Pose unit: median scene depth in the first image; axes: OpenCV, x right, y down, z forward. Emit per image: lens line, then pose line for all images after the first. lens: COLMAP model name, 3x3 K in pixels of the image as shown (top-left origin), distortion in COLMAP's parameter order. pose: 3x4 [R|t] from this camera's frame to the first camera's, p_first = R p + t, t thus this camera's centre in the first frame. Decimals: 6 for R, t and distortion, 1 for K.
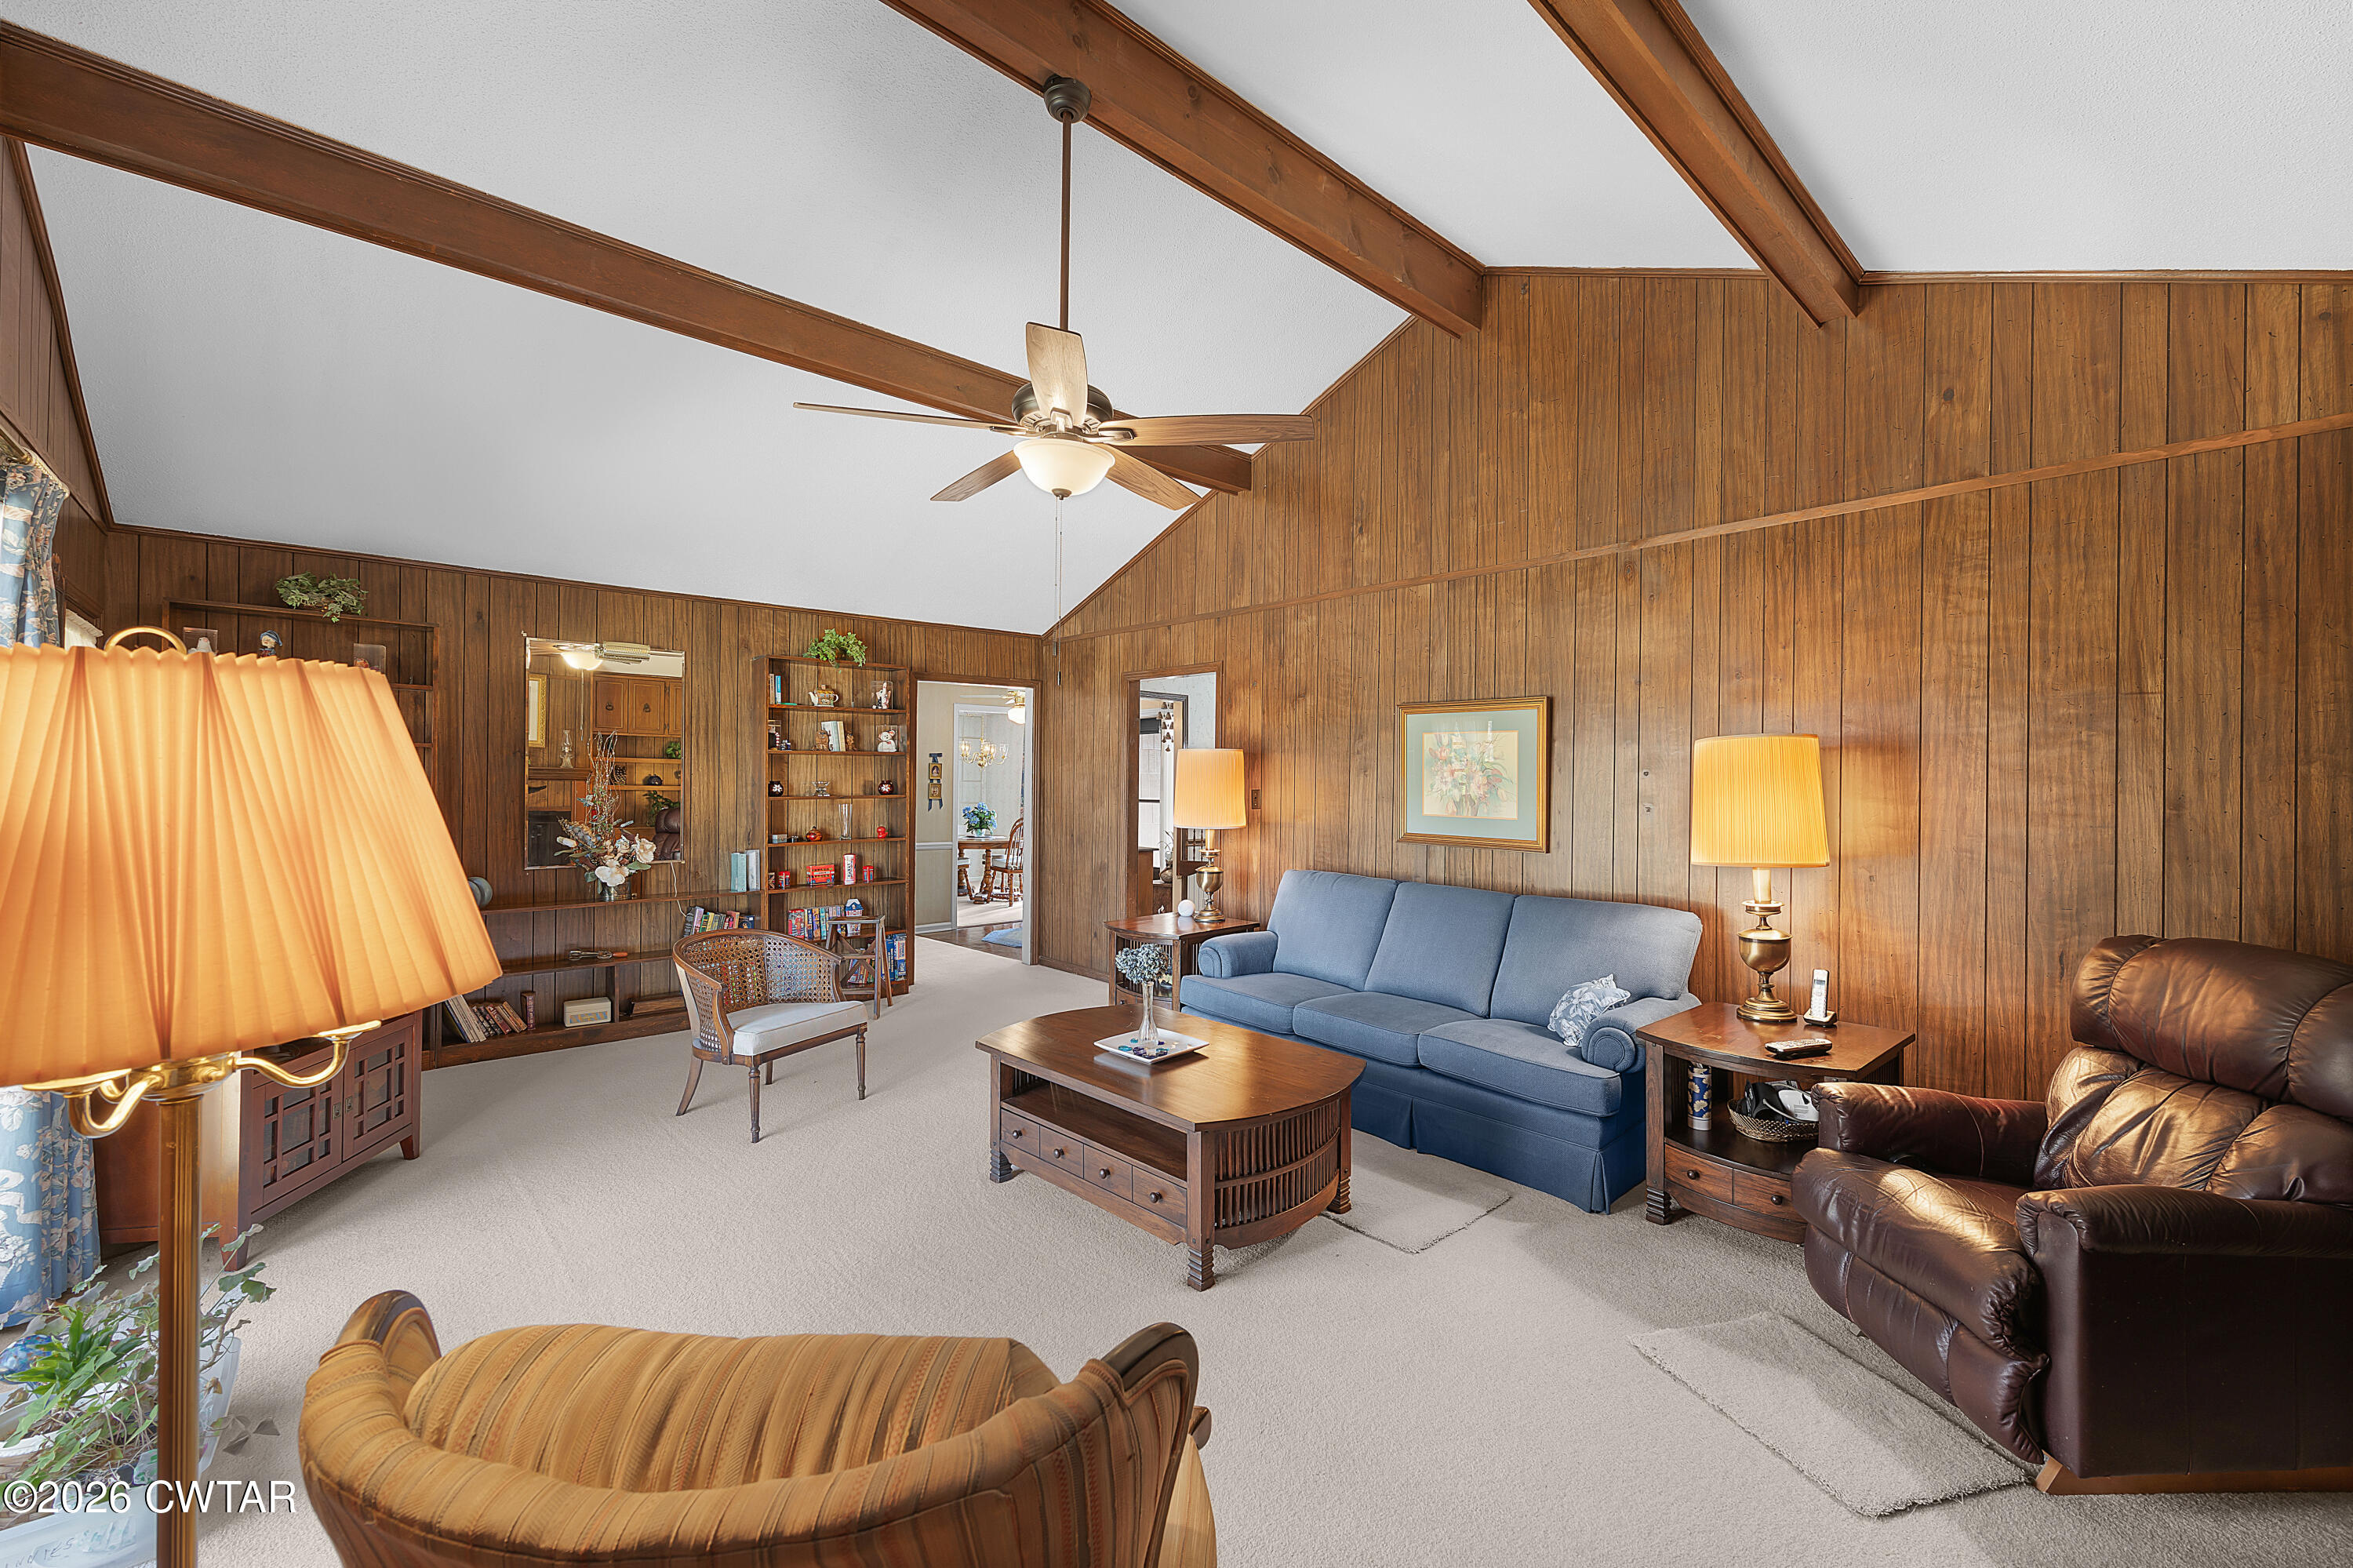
lens RADIAL K [[968.7, 0, 1176.5], [0, 968.7, 784.0], [0, 0, 1]] dist [0.000582, 0.000234]
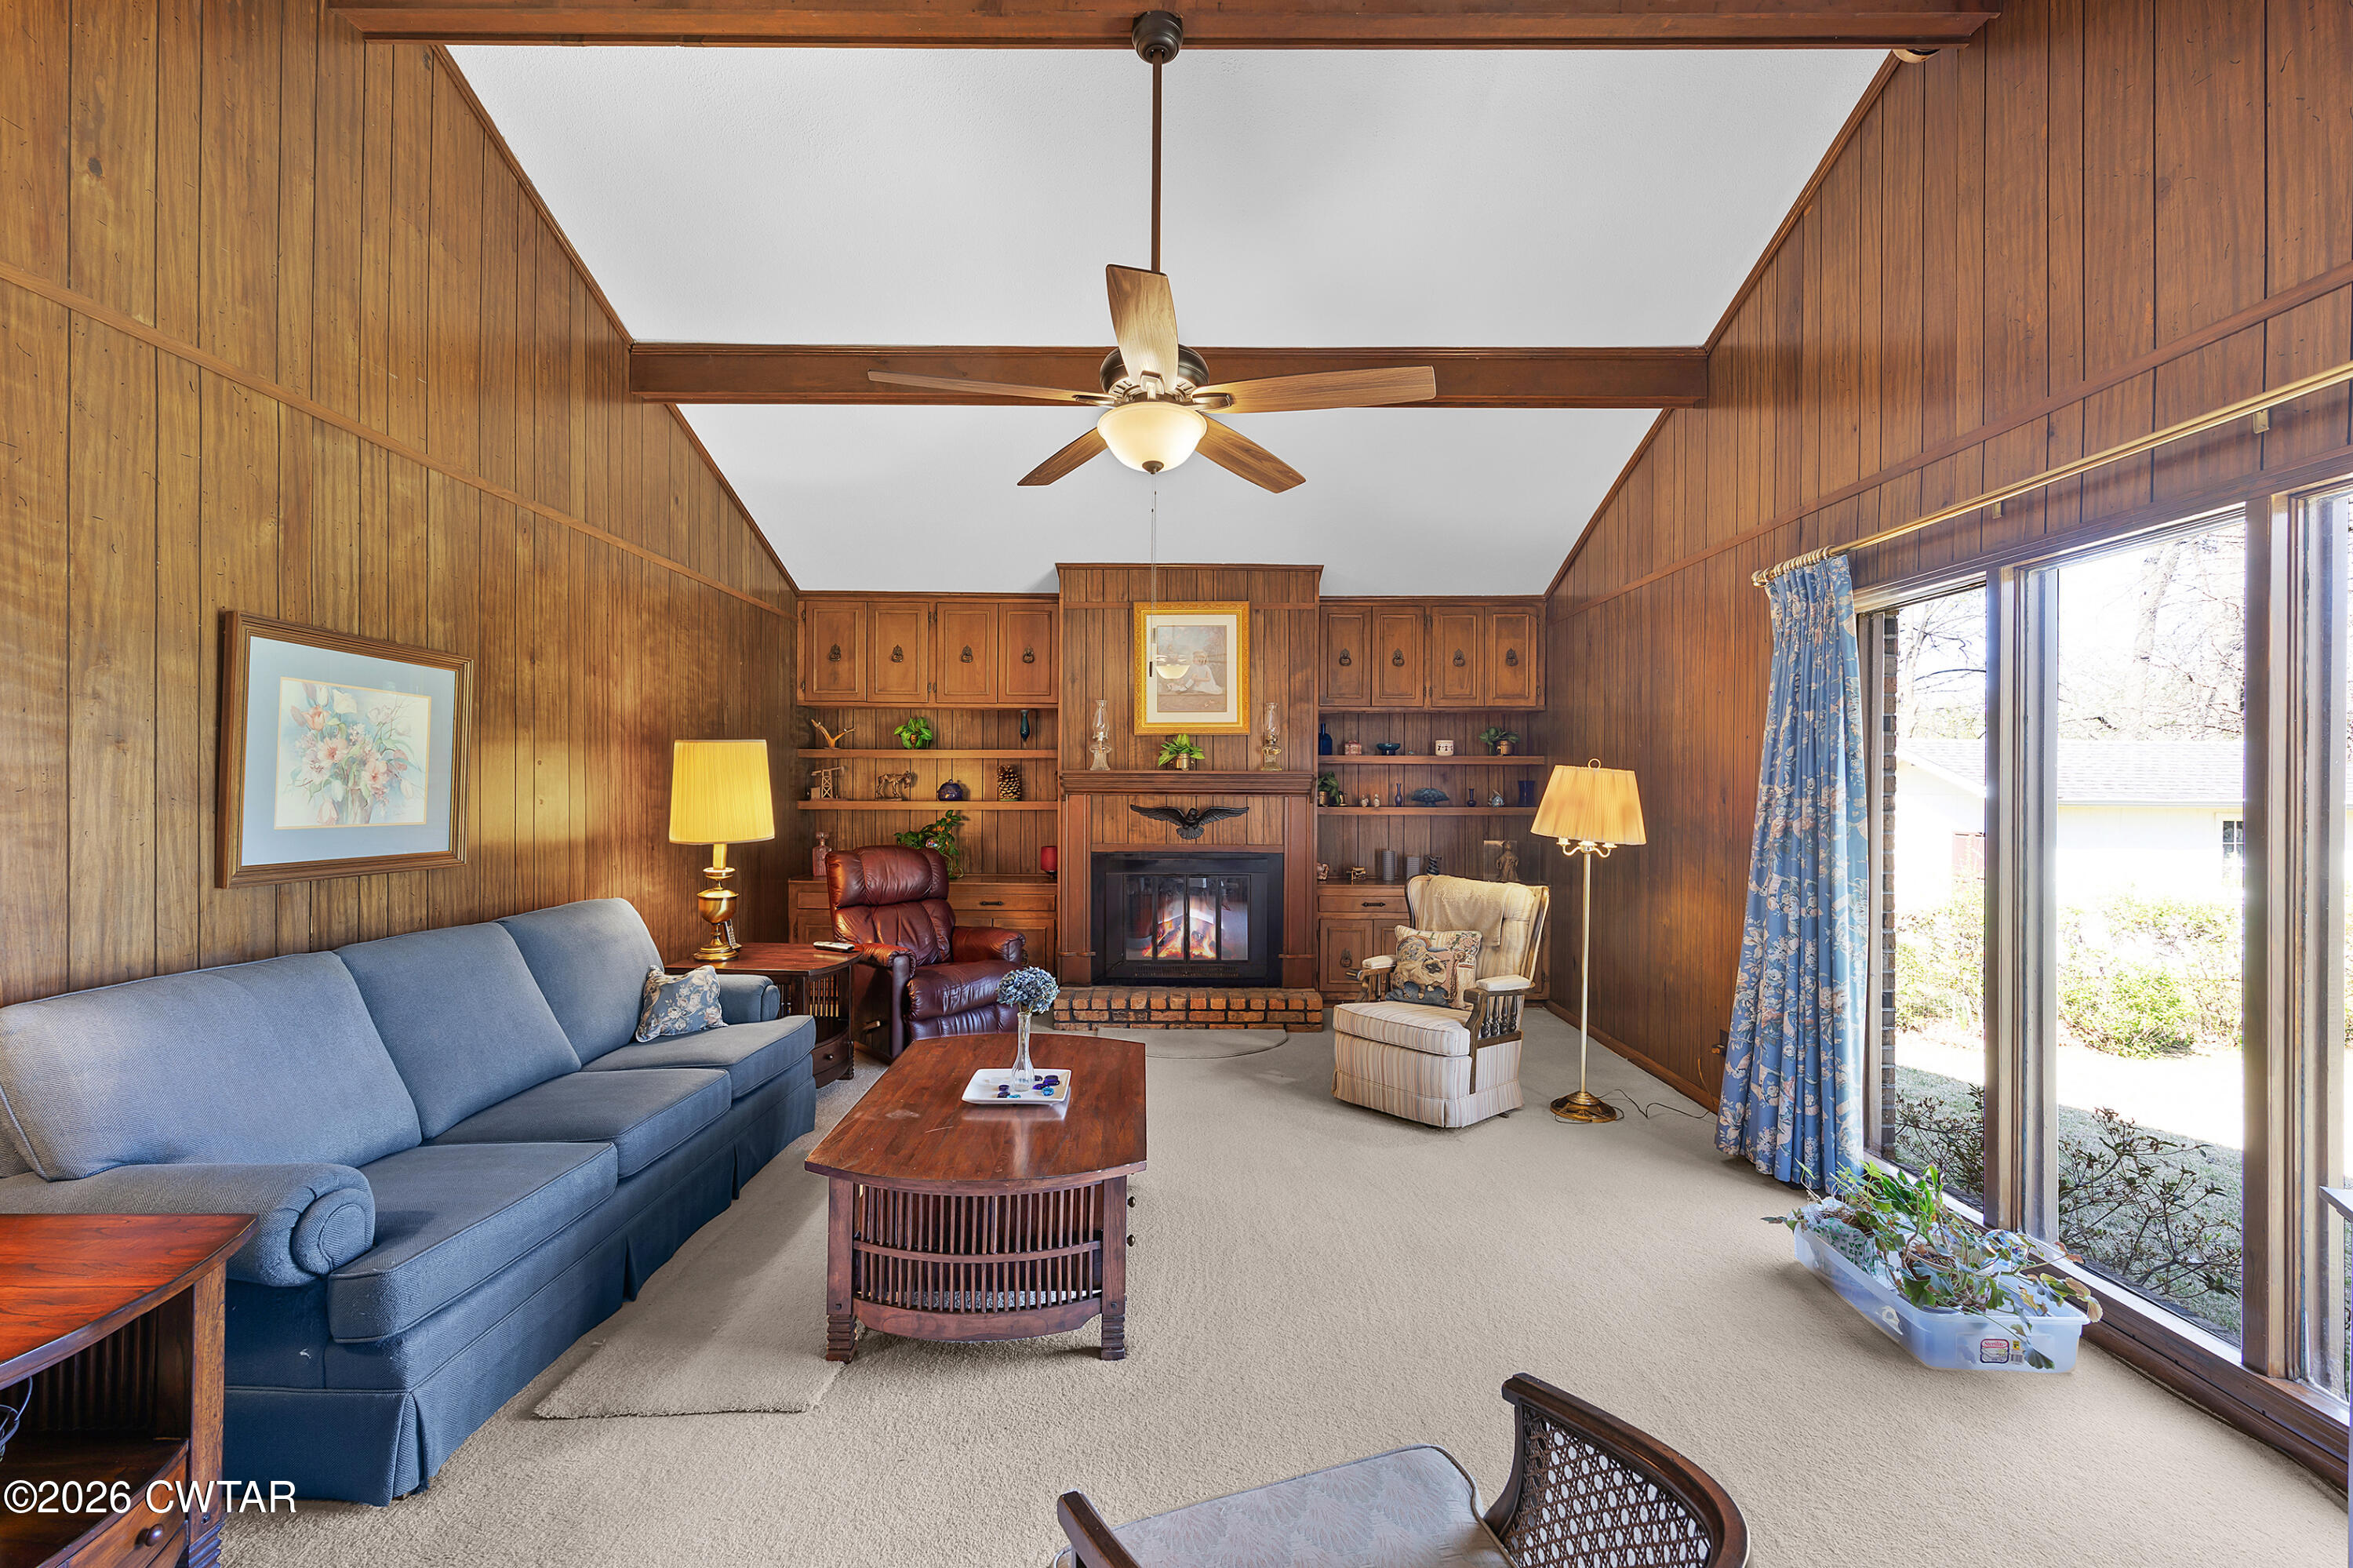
lens RADIAL K [[968.7, 0, 1176.5], [0, 968.7, 784.0], [0, 0, 1]] dist [0.000582, 0.000234]
pose [[-0.733224, -0.007551, 0.679945, -0.480112], [-0.010445, 0.999945, -0.000159, 0.002413], [-0.679907, -0.007218, -0.733263, 1.067029]]
